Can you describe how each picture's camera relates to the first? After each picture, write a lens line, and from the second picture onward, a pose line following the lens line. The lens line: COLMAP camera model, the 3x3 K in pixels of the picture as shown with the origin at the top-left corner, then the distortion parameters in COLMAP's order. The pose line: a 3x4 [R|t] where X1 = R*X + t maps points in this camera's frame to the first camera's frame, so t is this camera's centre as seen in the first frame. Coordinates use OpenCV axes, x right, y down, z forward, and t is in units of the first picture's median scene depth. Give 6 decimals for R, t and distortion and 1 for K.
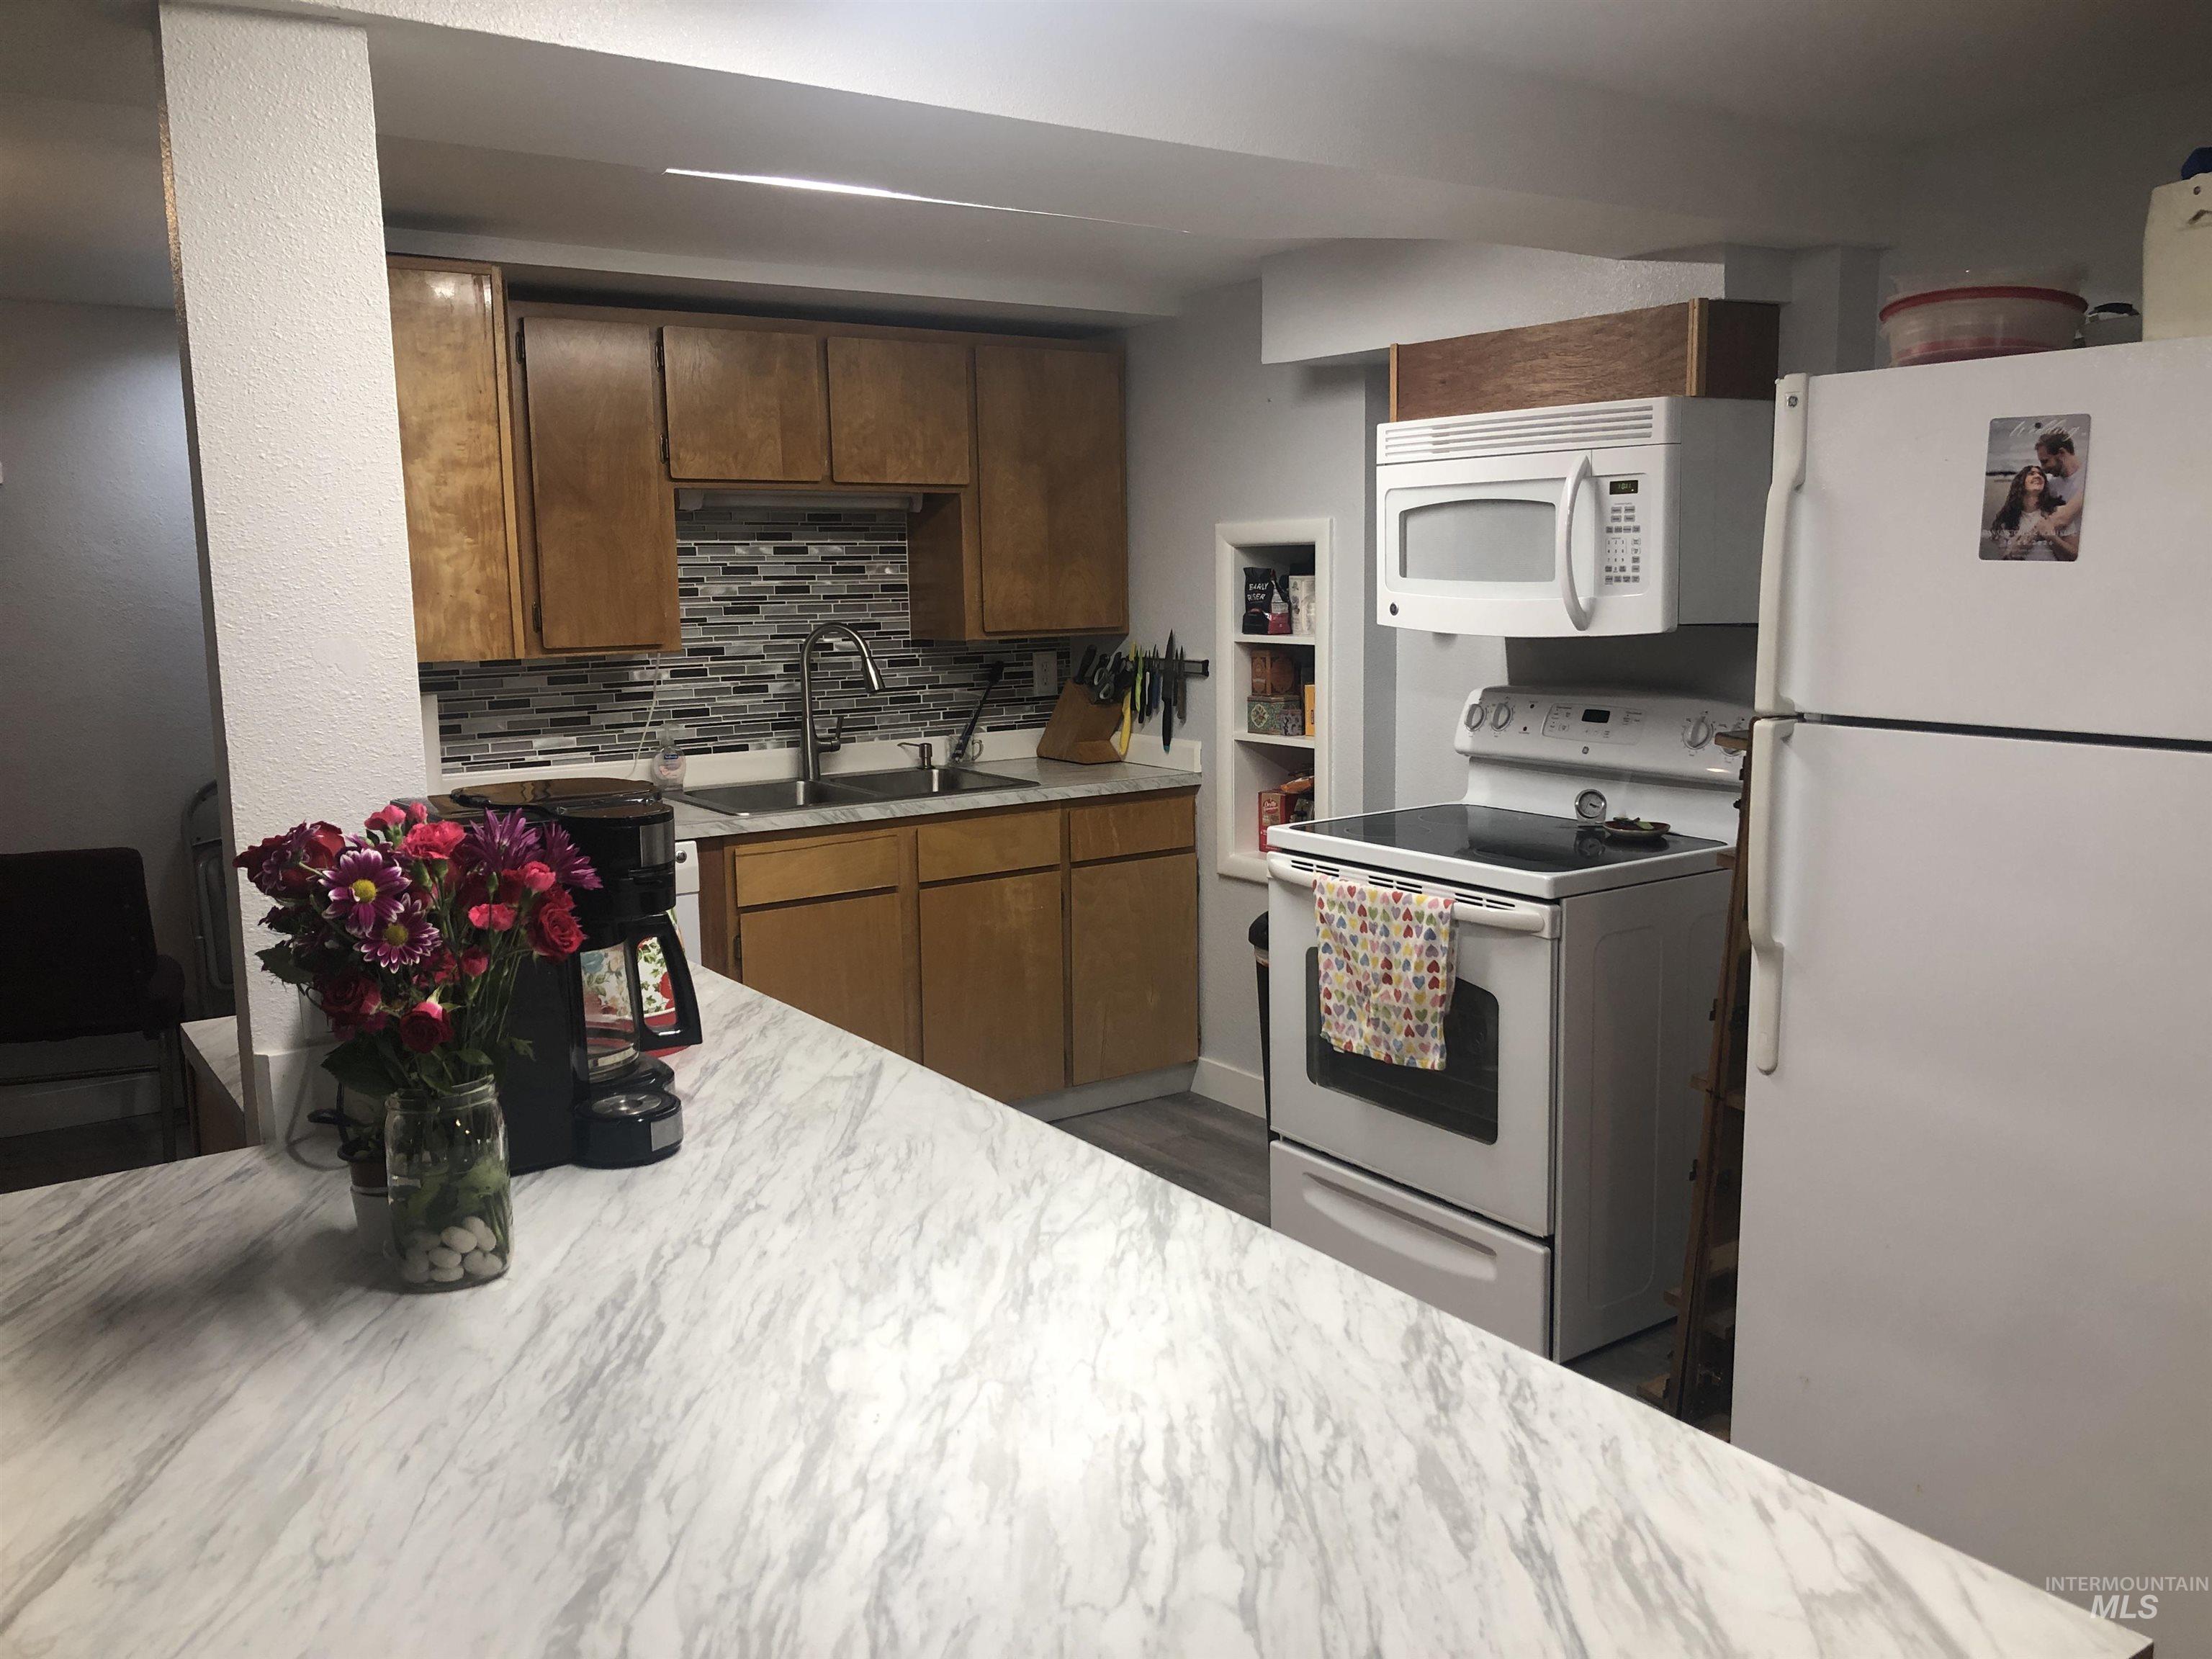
lens RADIAL K [[1803.1, 0, 1116.4], [0, 1803.1, 807.2], [0, 0, 1]] dist [0.031869, -0.047450]
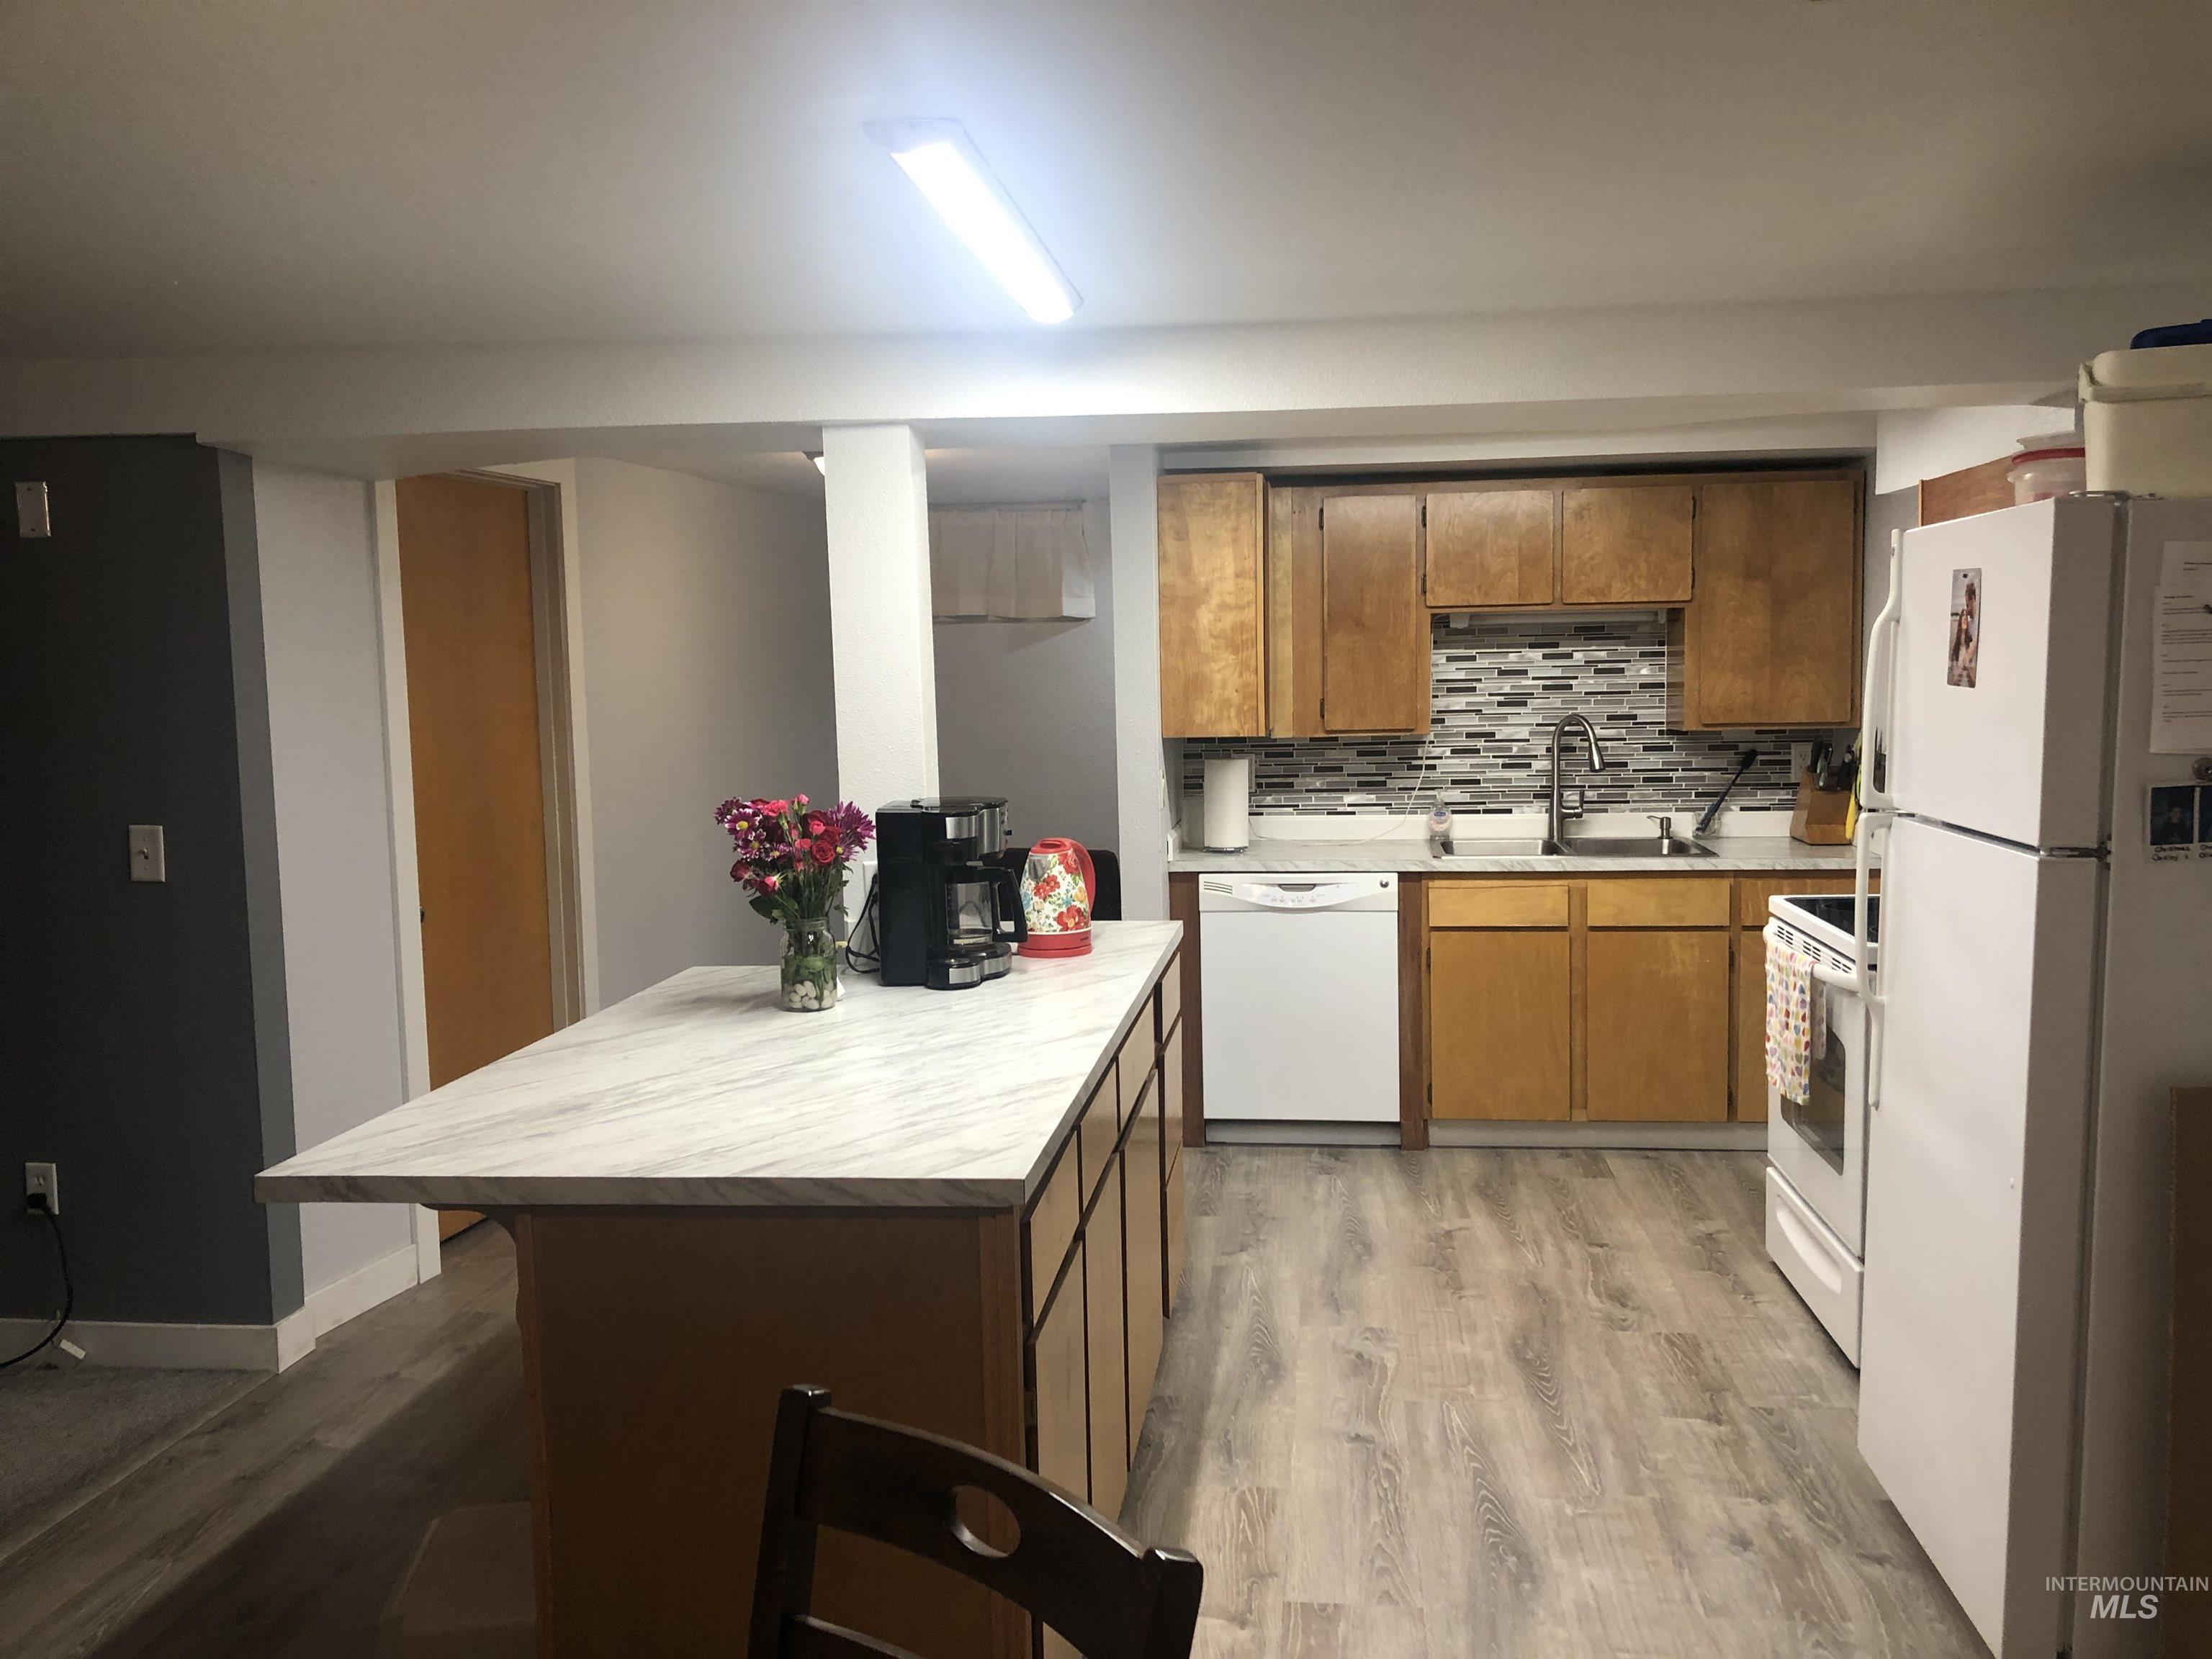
lens RADIAL K [[1803.1, 0, 1085.4], [0, 1803.1, 799.8], [0, 0, 1]] dist [0.031869, -0.047450]
pose [[0.735206, 0.050053, -0.675994, 0.497472], [-0.081696, 0.996543, -0.015065, 0.002531], [0.672903, 0.066302, 0.736754, -0.154156]]
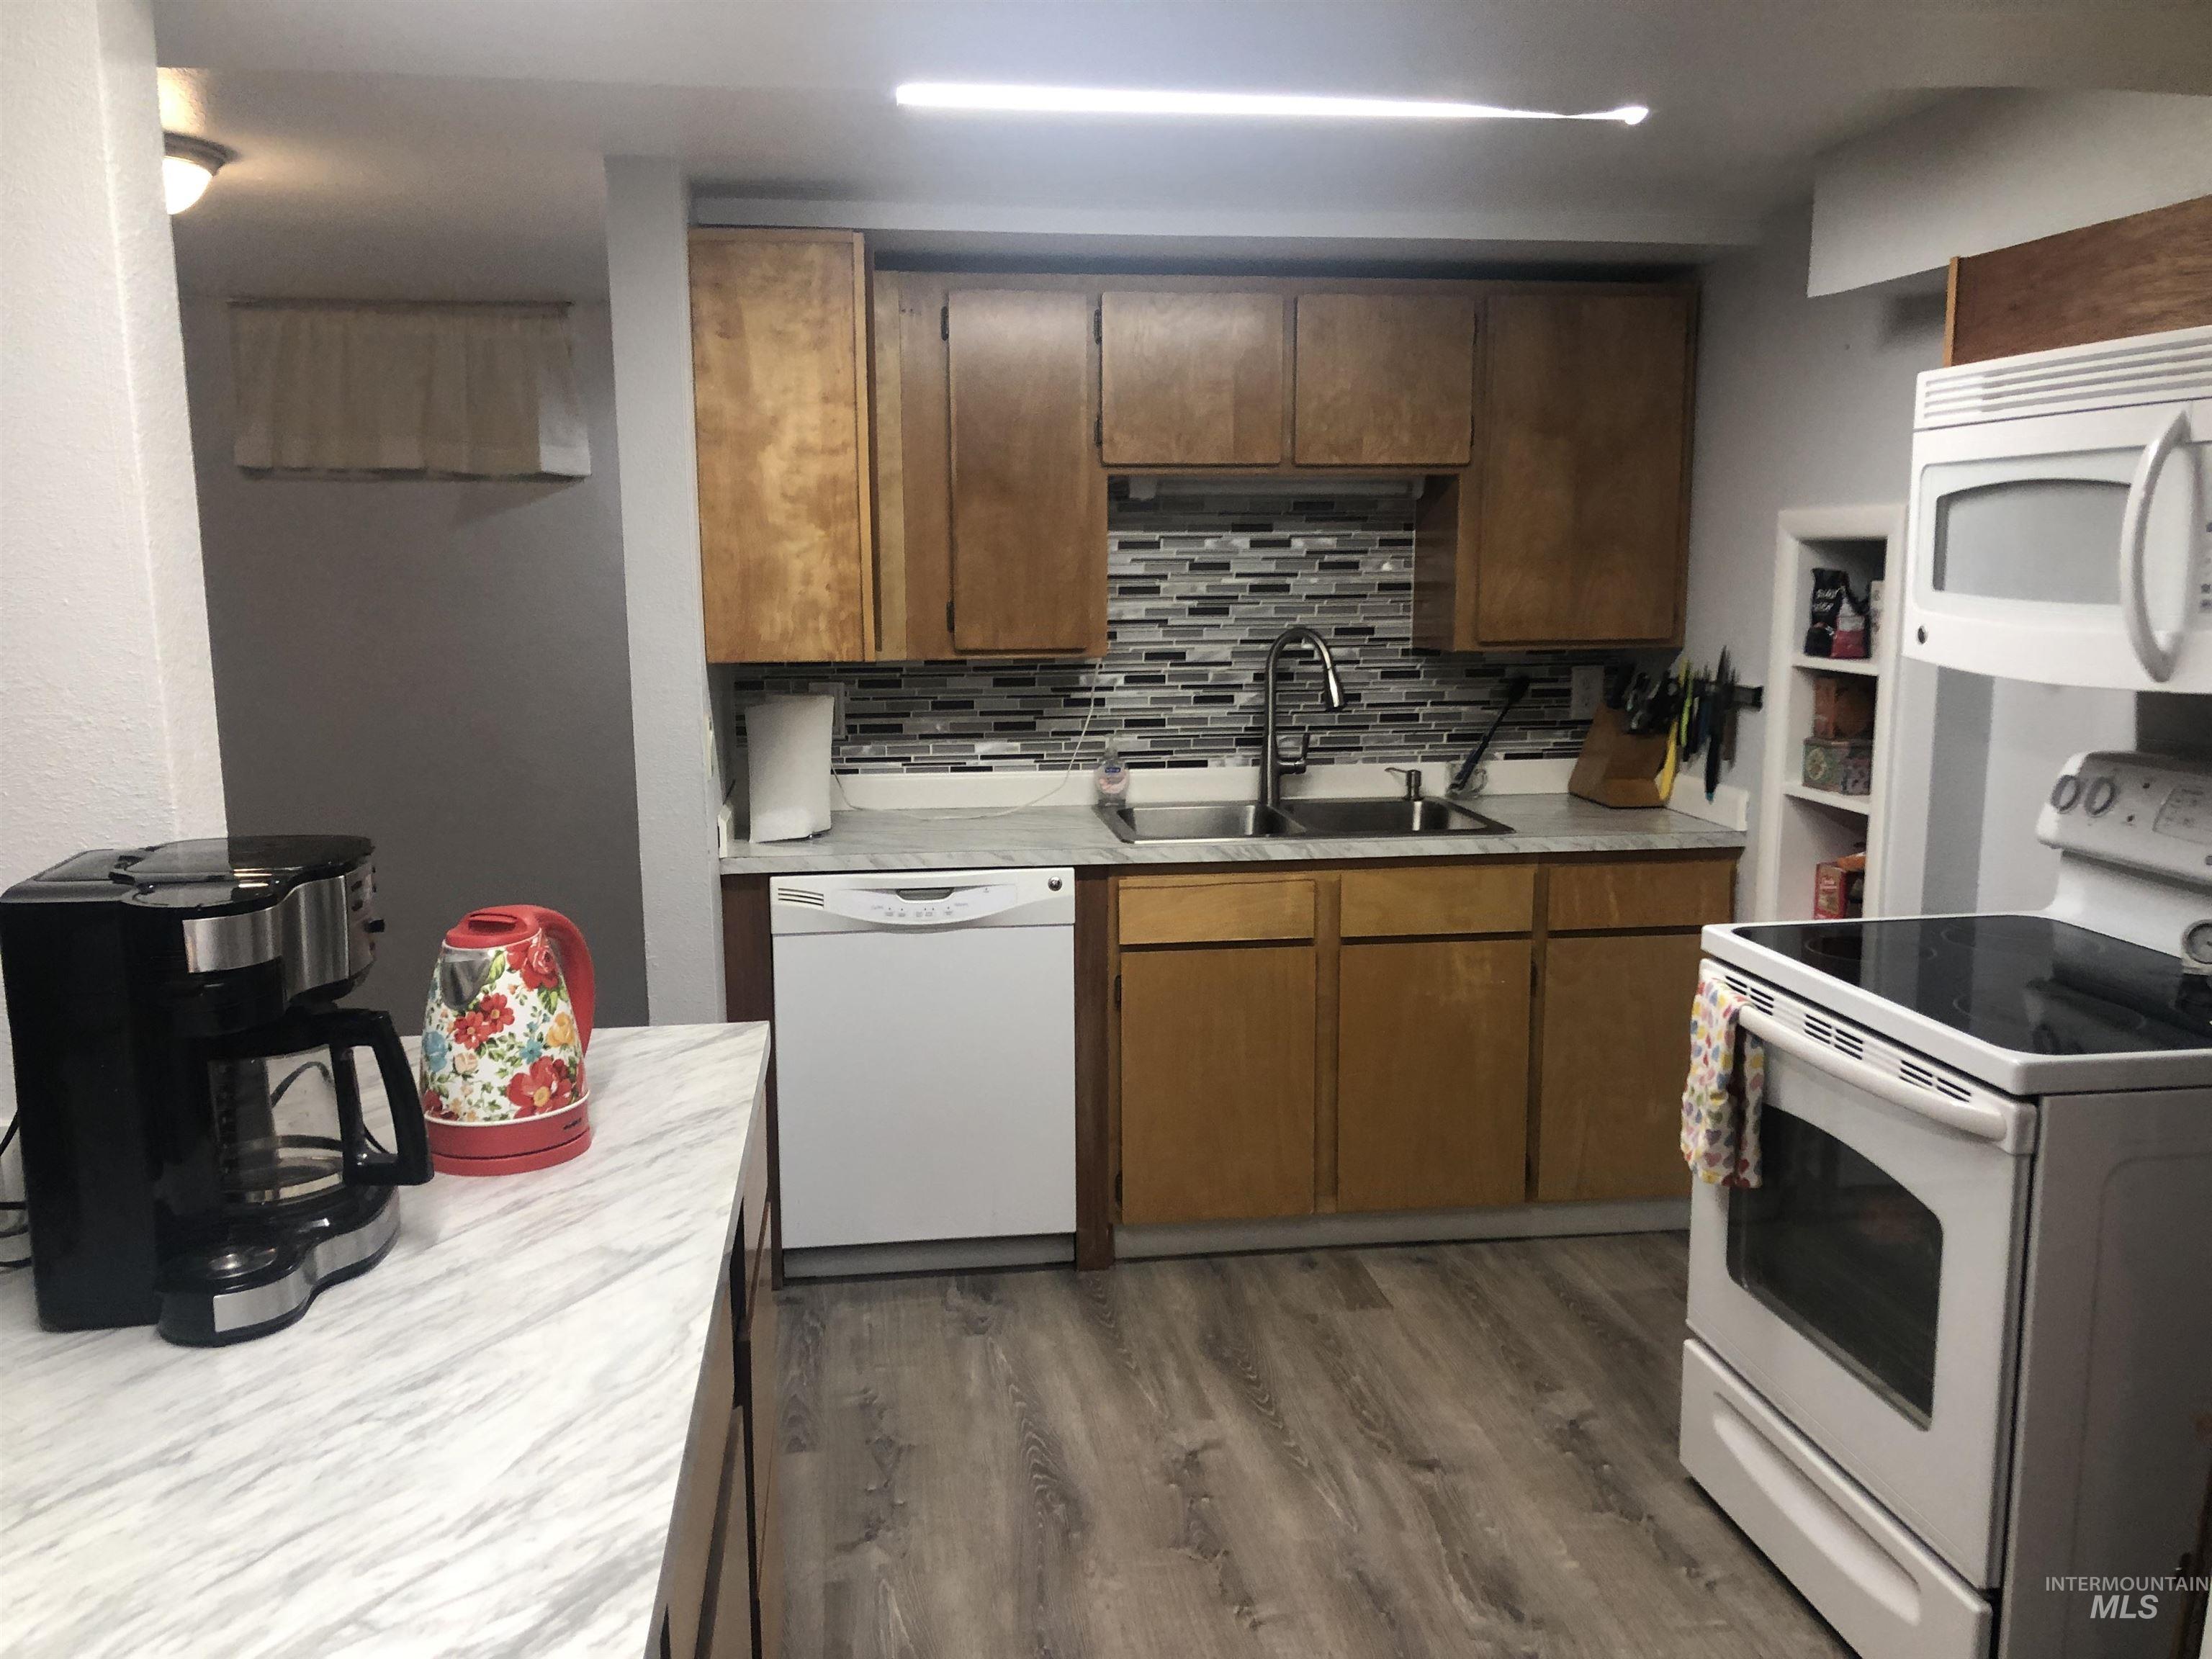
lens RADIAL K [[1803.1, 0, 1088.5], [0, 1803.1, 835.9], [0, 0, 1]] dist [0.031869, -0.047450]
pose [[0.887999, 0.081528, -0.452560, 0.175335], [-0.070406, 0.996659, 0.041399, -0.034748], [0.454423, -0.004899, 0.890773, 0.201858]]
